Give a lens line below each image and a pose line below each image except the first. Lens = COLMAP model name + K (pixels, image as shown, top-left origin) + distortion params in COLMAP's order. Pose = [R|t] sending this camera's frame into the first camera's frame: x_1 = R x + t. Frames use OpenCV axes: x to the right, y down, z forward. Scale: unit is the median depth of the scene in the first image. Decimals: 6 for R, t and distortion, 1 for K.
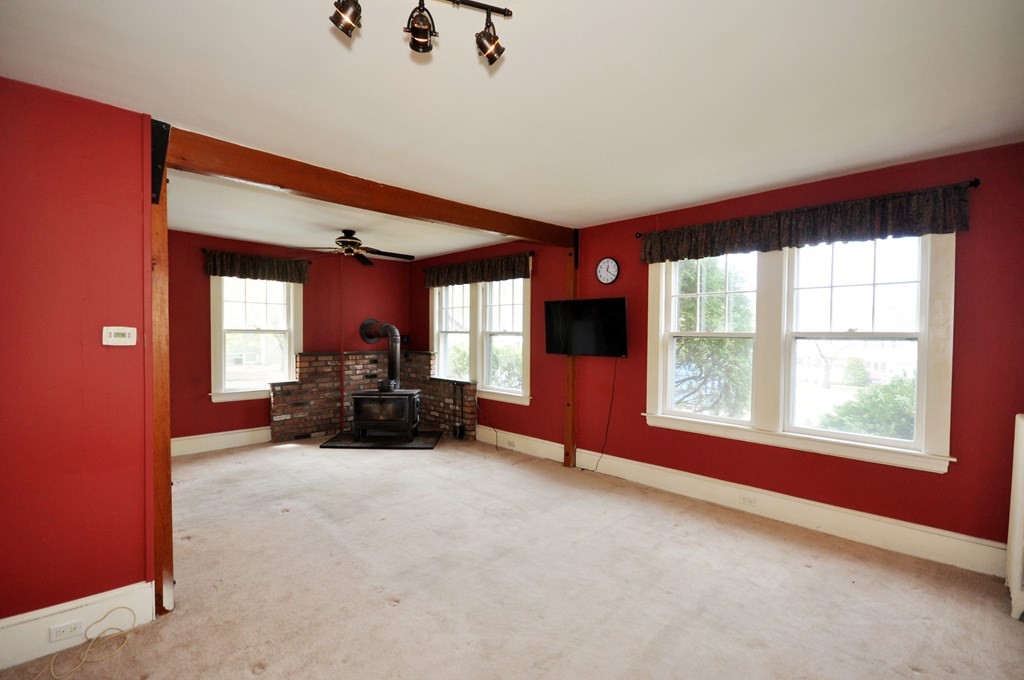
lens RADIAL K [[445.3, 0, 508.3], [0, 445.3, 345.9], [0, 0, 1]] dist [-0.002149, -0.003414]
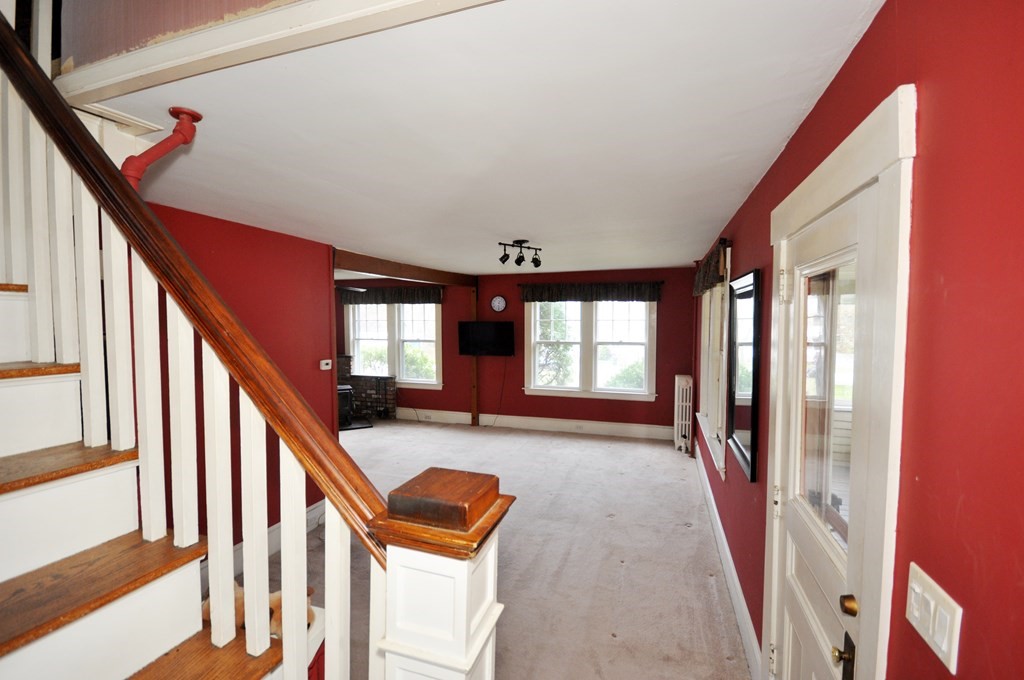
lens RADIAL K [[445.3, 0, 504.9], [0, 445.3, 347.5], [0, 0, 1]] dist [-0.002149, -0.003414]
pose [[0.896946, -0.038459, 0.440464, -0.408289], [0.022694, 0.998901, 0.041006, -0.061759], [-0.441557, -0.026785, 0.896833, -0.412197]]
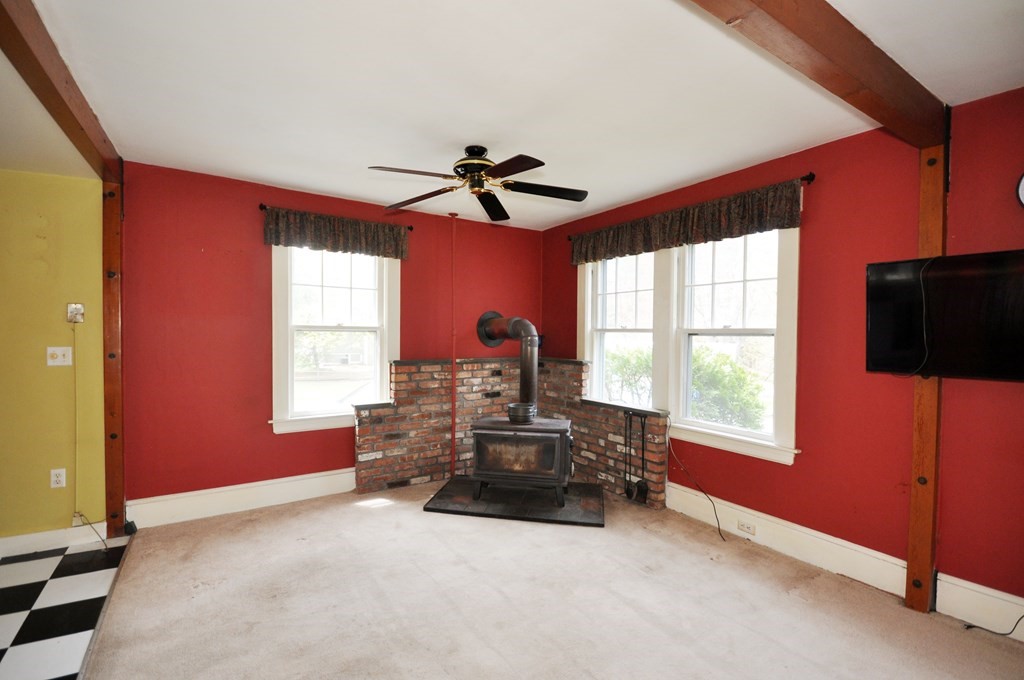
lens RADIAL K [[445.3, 0, 510.7], [0, 445.3, 342.6], [0, 0, 1]] dist [-0.002149, -0.003414]
pose [[0.981352, 0.003714, -0.192181, -0.182591], [-0.005704, 0.999936, -0.009801, -0.006484], [0.192133, 0.010714, 0.981310, 0.403112]]
